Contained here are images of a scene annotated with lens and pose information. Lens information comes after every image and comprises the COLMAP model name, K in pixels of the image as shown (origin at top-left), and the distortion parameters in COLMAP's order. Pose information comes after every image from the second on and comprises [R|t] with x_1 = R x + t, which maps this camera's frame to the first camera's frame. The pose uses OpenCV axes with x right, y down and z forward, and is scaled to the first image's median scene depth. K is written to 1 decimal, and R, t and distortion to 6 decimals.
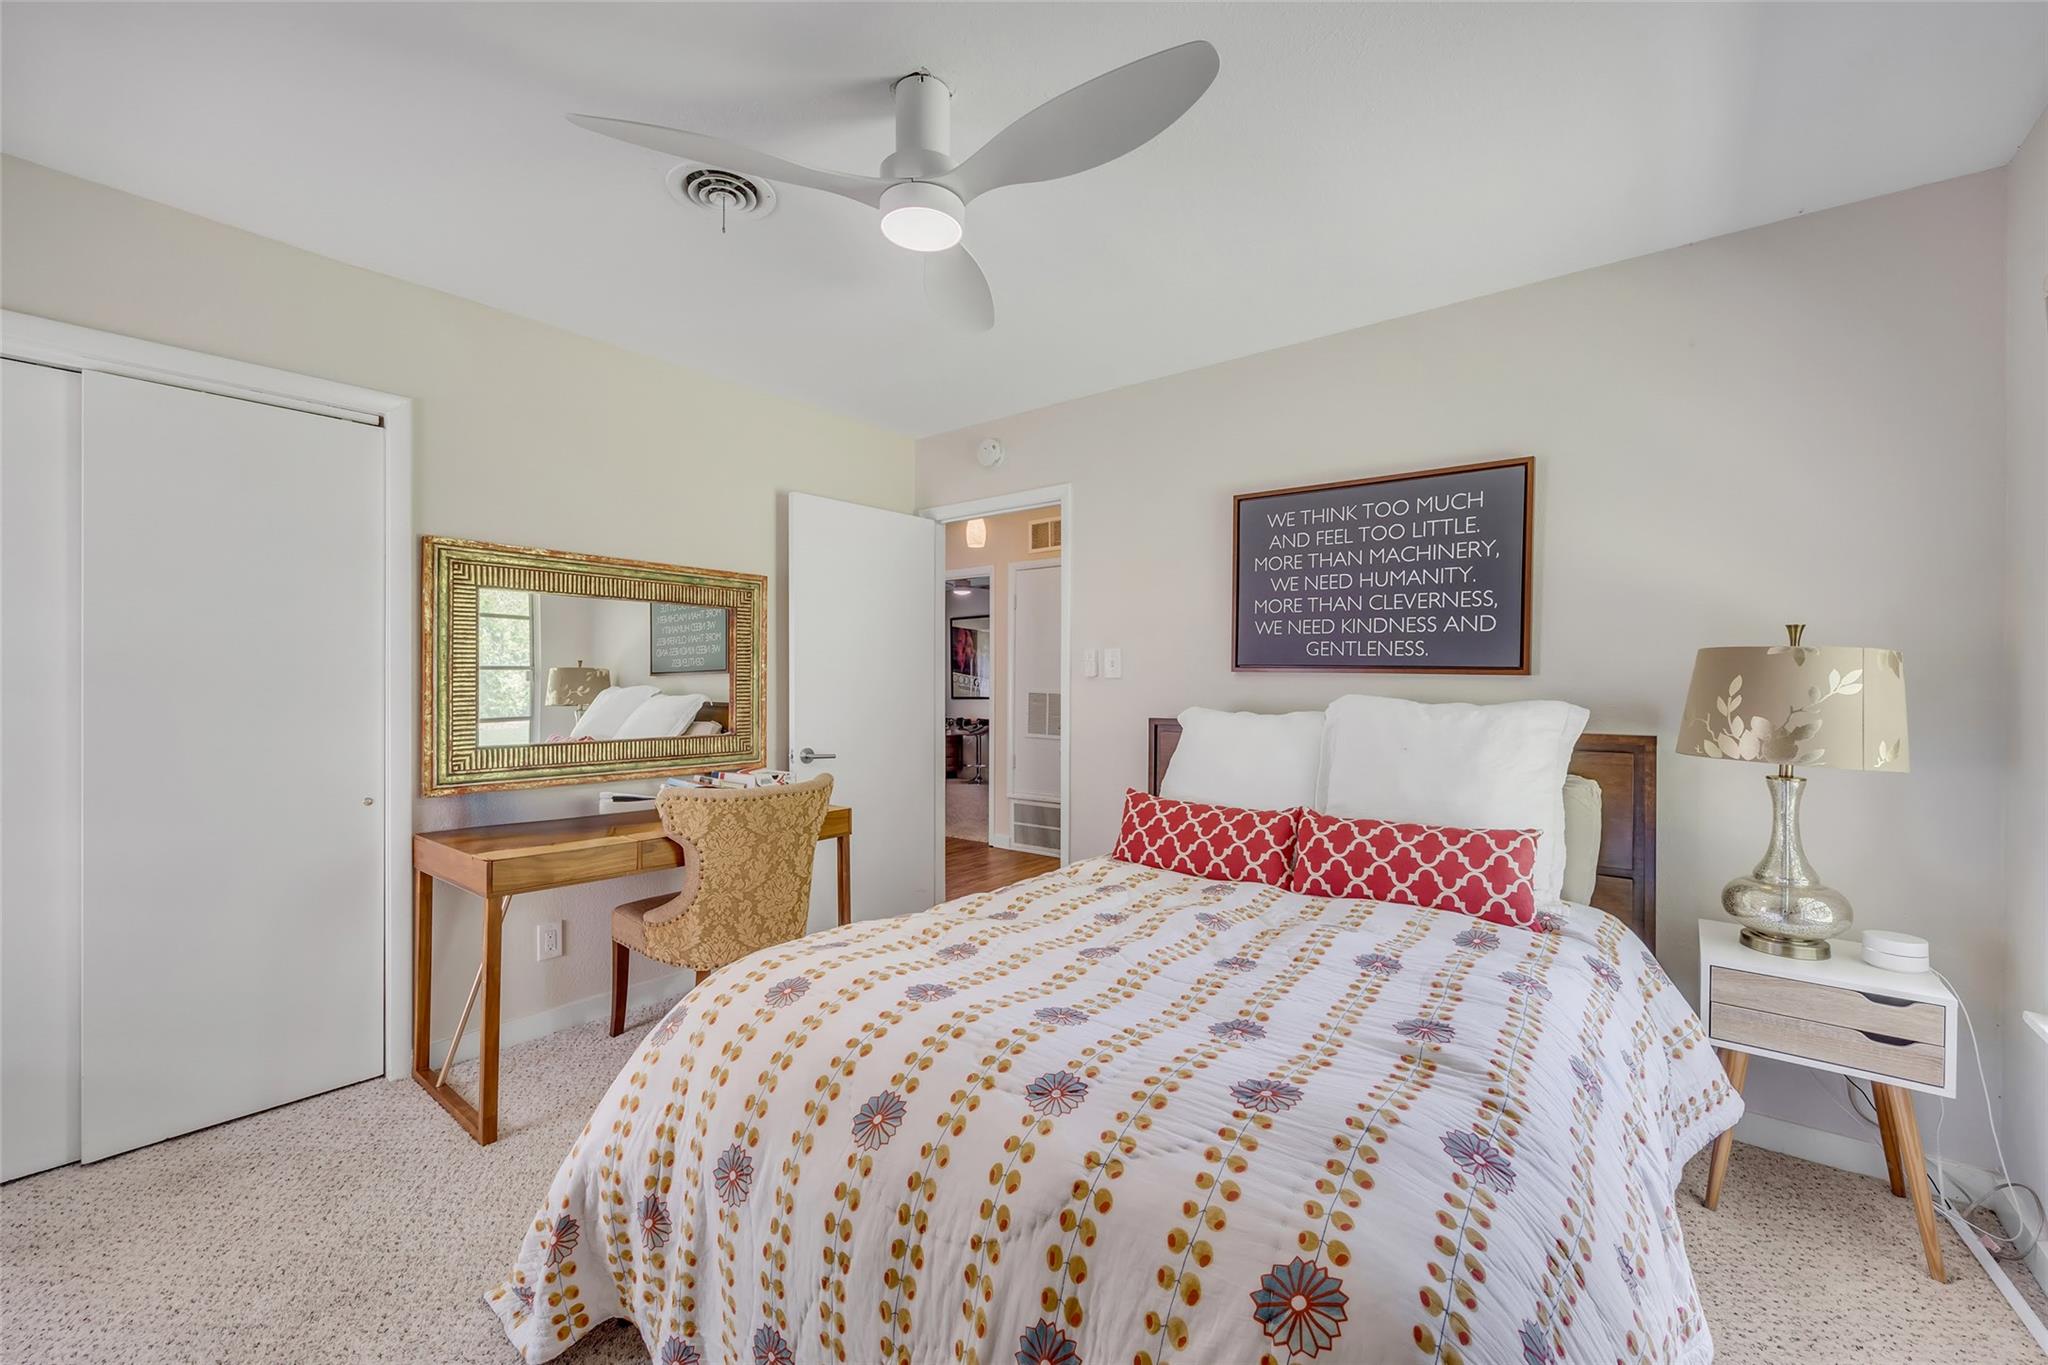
lens RADIAL K [[813.2, 0, 1016.5], [0, 813.2, 679.8], [0, 0, 1]] dist [0.000467, 0.000260]
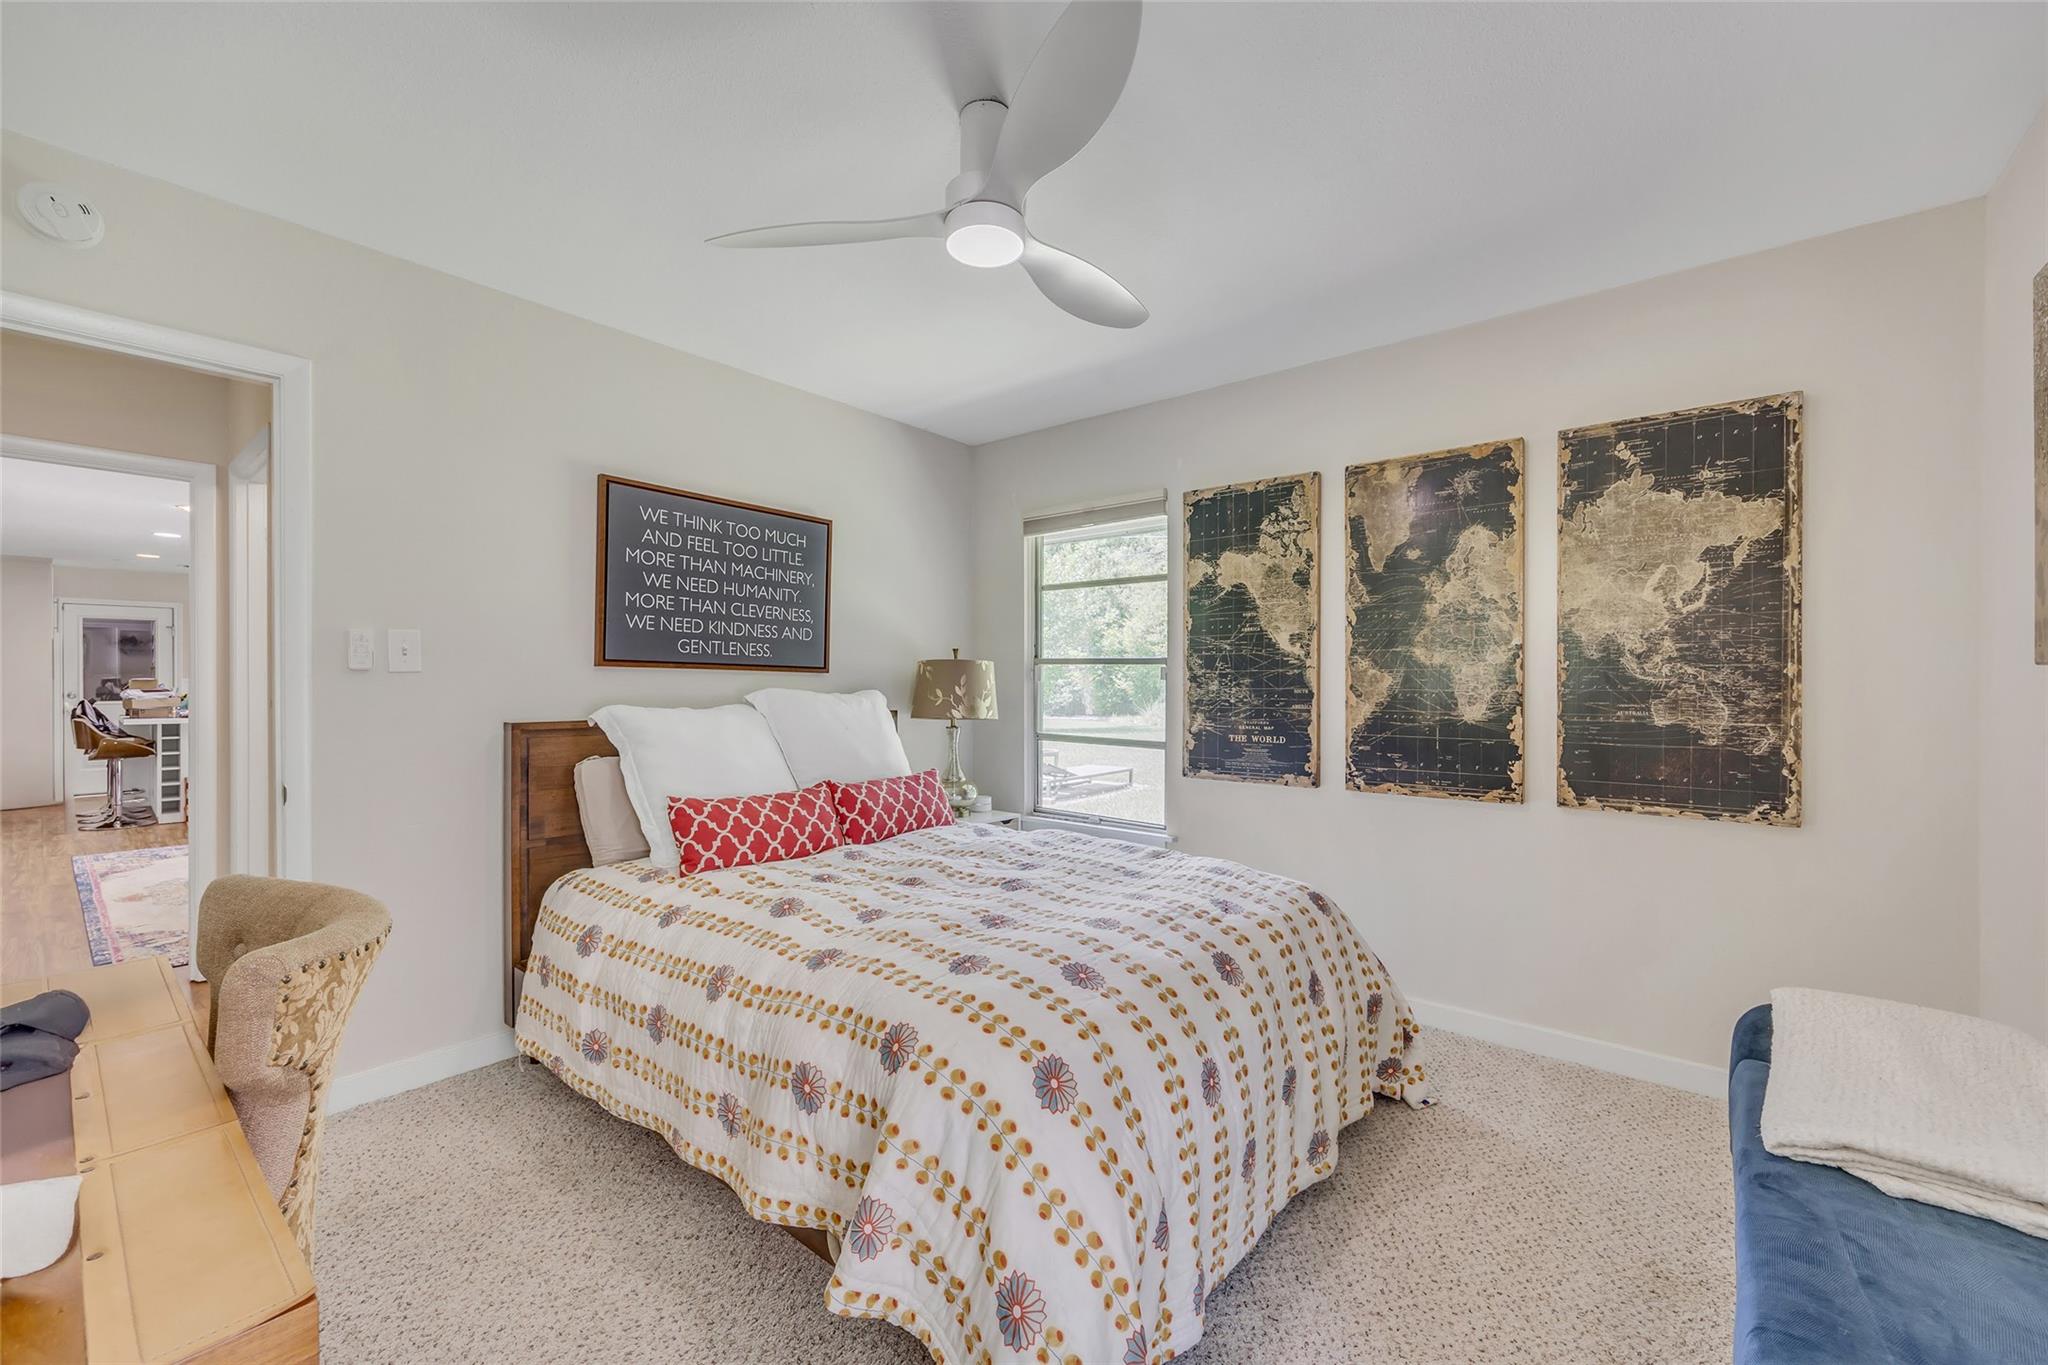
lens RADIAL K [[813.2, 0, 1014.5], [0, 813.2, 679.5], [0, 0, 1]] dist [0.000467, 0.000260]
pose [[0.040528, -0.001994, 0.999176, -0.702589], [-0.004557, 0.999987, 0.002180, 0.001100], [-0.999168, -0.004642, 0.040518, 0.554426]]
